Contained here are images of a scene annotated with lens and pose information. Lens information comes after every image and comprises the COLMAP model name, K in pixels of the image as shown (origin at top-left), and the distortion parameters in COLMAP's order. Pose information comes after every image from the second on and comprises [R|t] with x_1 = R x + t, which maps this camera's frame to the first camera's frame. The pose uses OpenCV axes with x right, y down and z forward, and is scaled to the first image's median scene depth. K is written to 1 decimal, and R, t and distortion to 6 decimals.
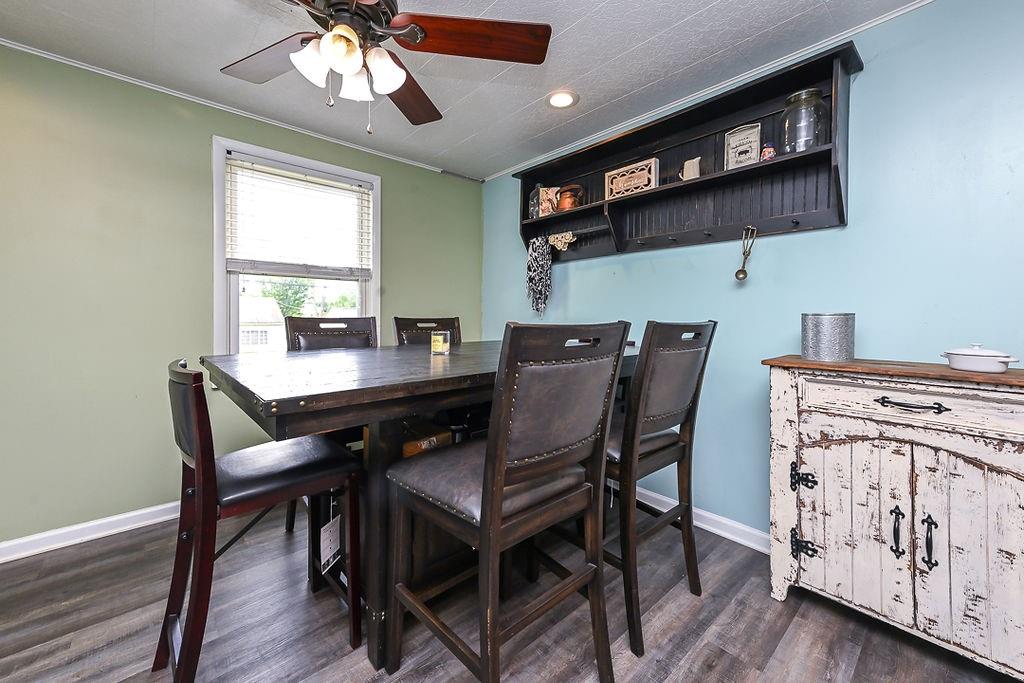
lens RADIAL K [[403.7, 0, 515.3], [0, 403.7, 319.0], [0, 0, 1]] dist [0.025103, 0.000135]
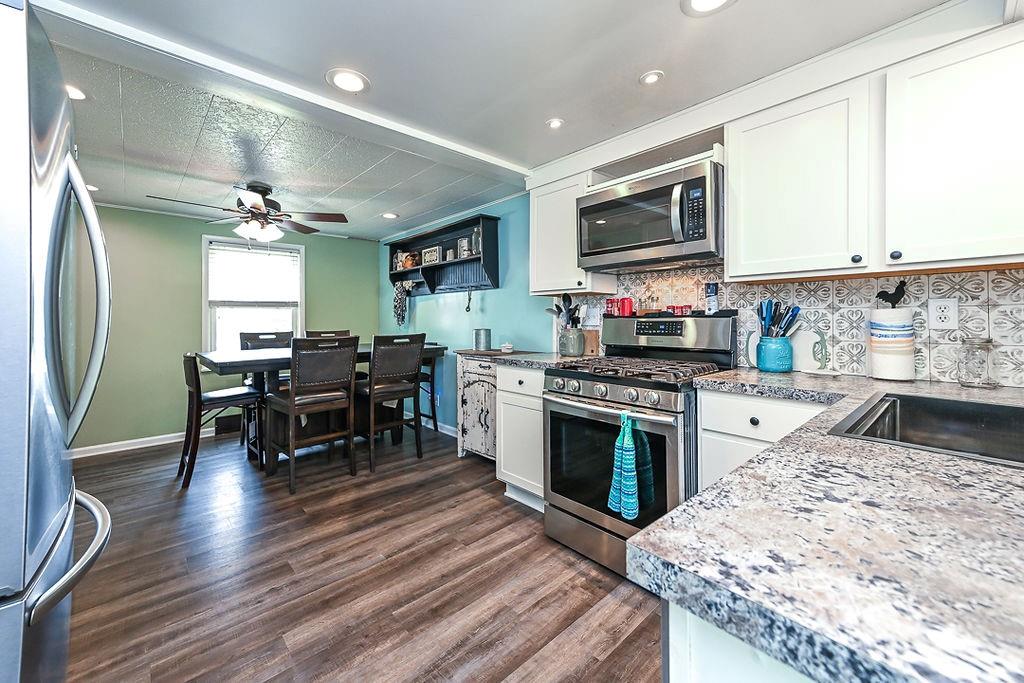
lens RADIAL K [[403.7, 0, 517.4], [0, 403.7, 316.9], [0, 0, 1]] dist [0.025103, 0.000135]
pose [[0.999872, -0.012682, 0.009790, 0.975617], [0.012790, 0.999857, -0.011082, -0.055834], [-0.009648, 0.011206, 0.999891, -1.261686]]
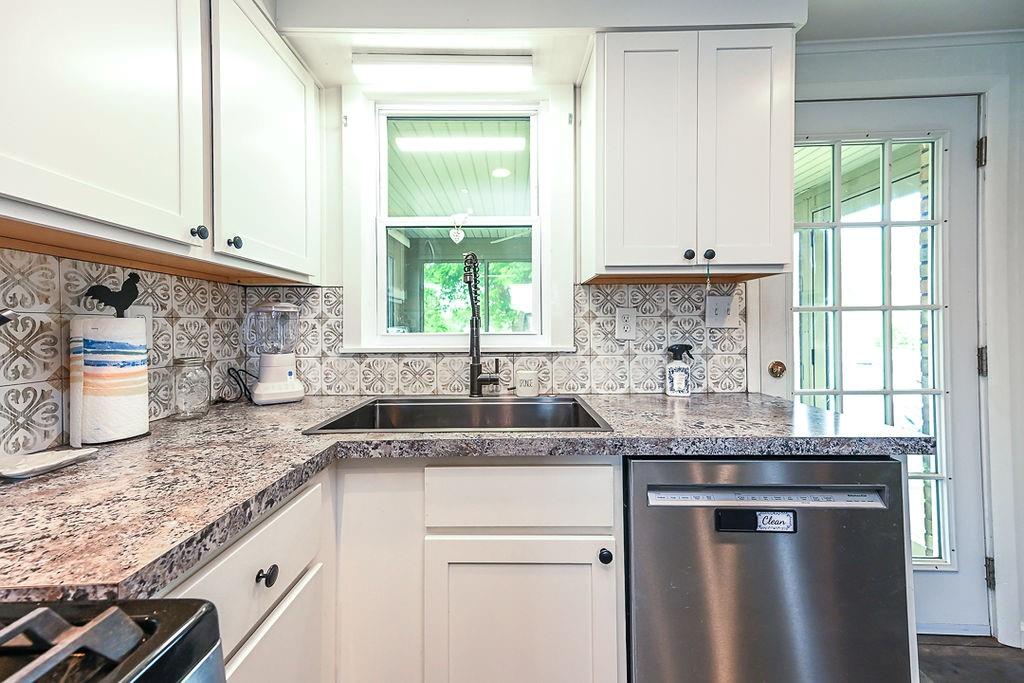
lens RADIAL K [[403.7, 0, 507.8], [0, 403.7, 328.3], [0, 0, 1]] dist [0.025103, 0.000135]
pose [[-0.730854, -0.003538, 0.682524, 1.095940], [0.004144, 0.999945, 0.009621, -0.063941], [-0.682521, 0.009860, -0.730800, -0.099084]]
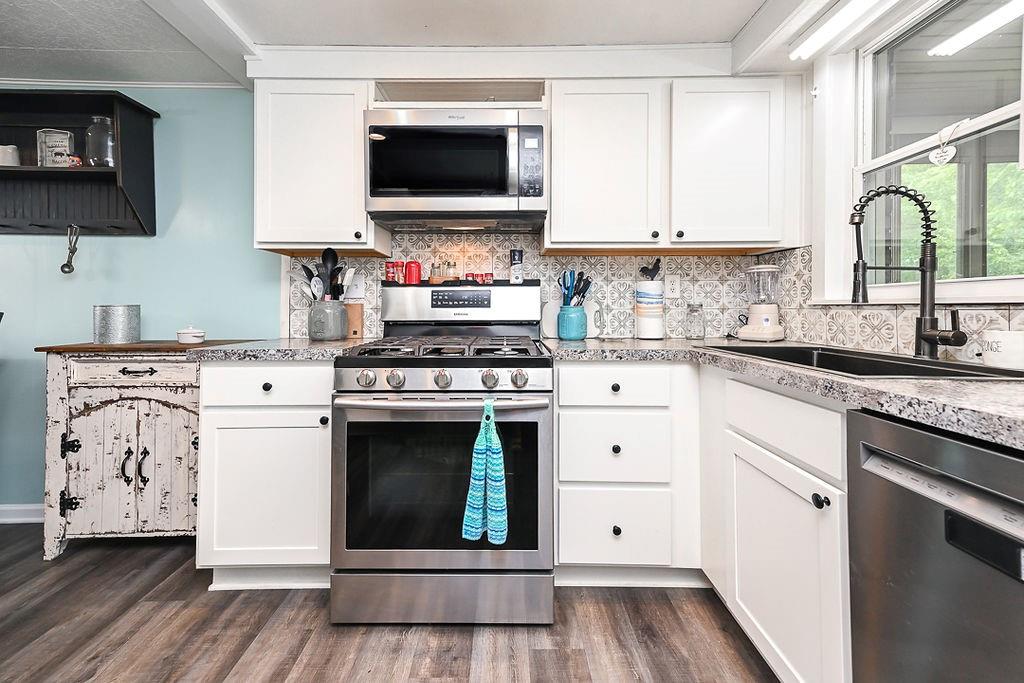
lens RADIAL K [[403.7, 0, 500.3], [0, 403.7, 306.0], [0, 0, 1]] dist [0.025103, 0.000135]
pose [[0.682980, -0.005481, 0.730416, 0.669420], [0.009732, 0.999951, -0.001597, 0.003017], [-0.730372, 0.008199, 0.683000, -0.710584]]
